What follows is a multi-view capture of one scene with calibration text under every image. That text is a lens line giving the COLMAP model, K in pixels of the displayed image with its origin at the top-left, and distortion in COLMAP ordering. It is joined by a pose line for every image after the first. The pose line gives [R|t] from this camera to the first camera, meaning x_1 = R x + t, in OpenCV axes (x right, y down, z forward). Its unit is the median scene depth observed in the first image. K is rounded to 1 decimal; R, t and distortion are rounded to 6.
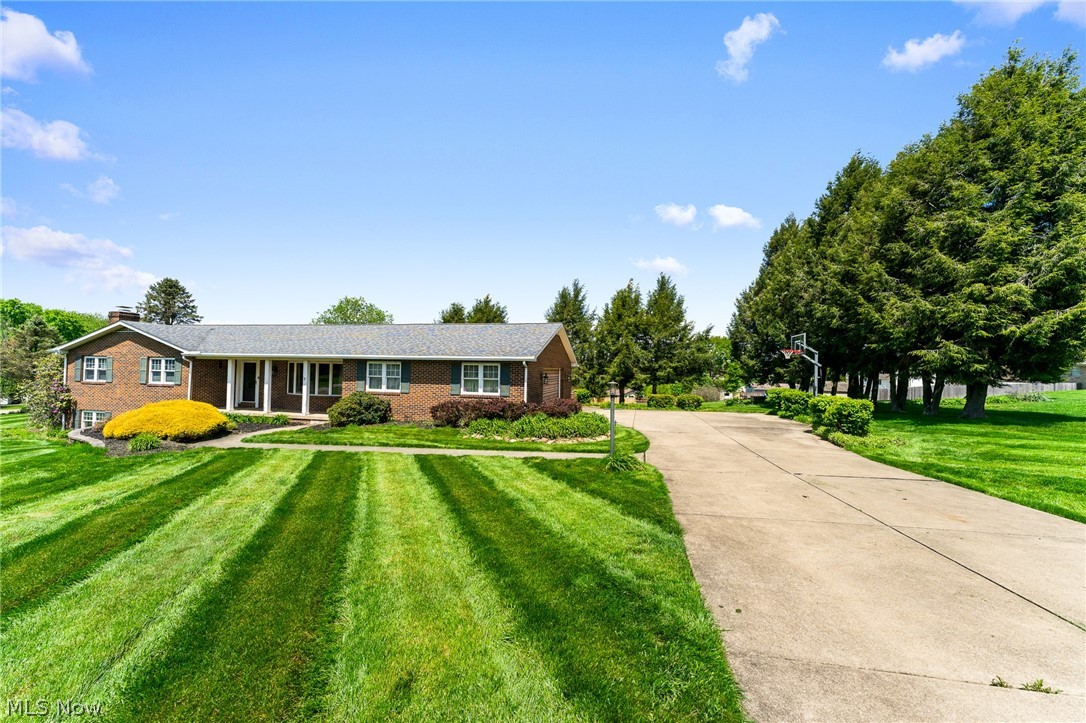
lens RADIAL K [[446.2, 0, 551.7], [0, 446.2, 352.1], [0, 0, 1]] dist [-0.009050, 0.000883]
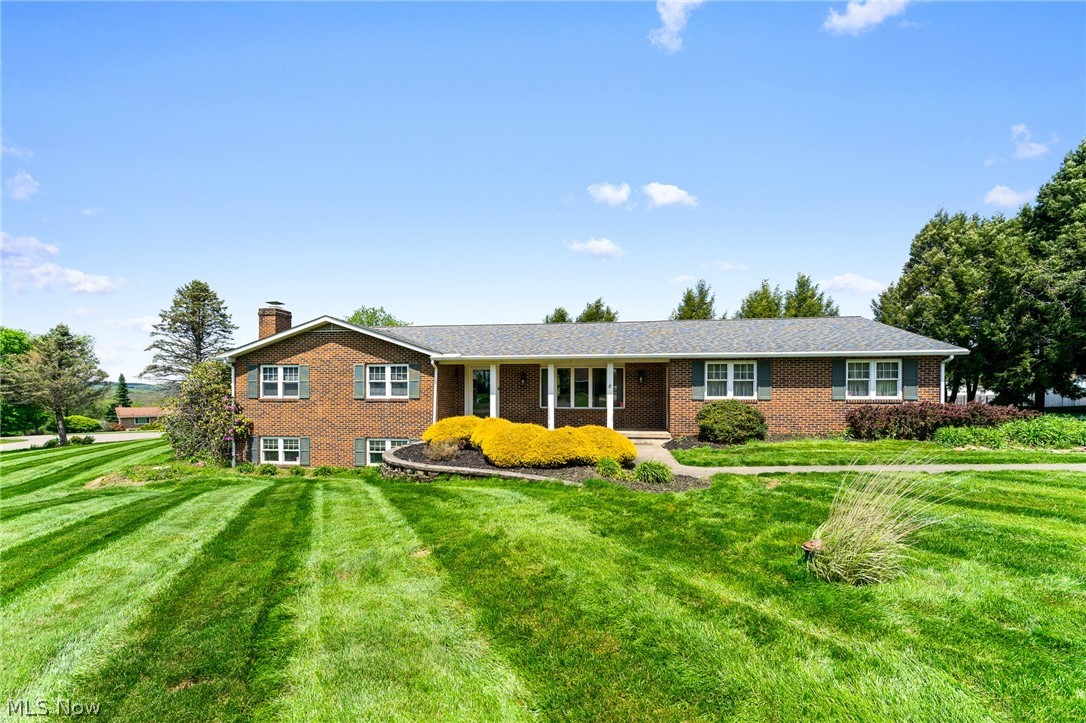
lens RADIAL K [[445.3, 0, 527.6], [0, 445.3, 405.7], [0, 0, 1]] dist [0.001234, 0.000095]
pose [[0.996319, -0.023932, 0.082319, -0.708605], [0.017377, 0.996688, 0.079441, 0.027443], [-0.083948, -0.077718, 0.993435, 0.215357]]
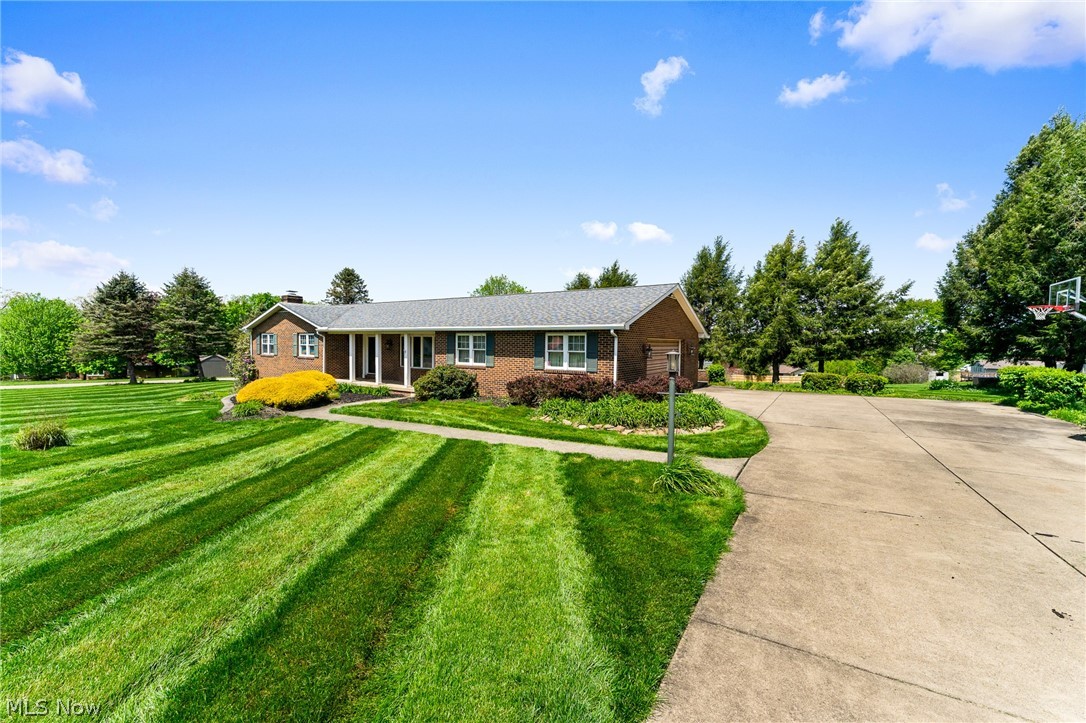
lens RADIAL K [[446.2, 0, 542.6], [0, 446.2, 355.4], [0, 0, 1]] dist [-0.009050, 0.000883]
pose [[0.934714, 0.002367, -0.355394, 0.088265], [0.019717, 0.998093, 0.058503, 0.013893], [0.354854, -0.061690, 0.932884, 0.153057]]
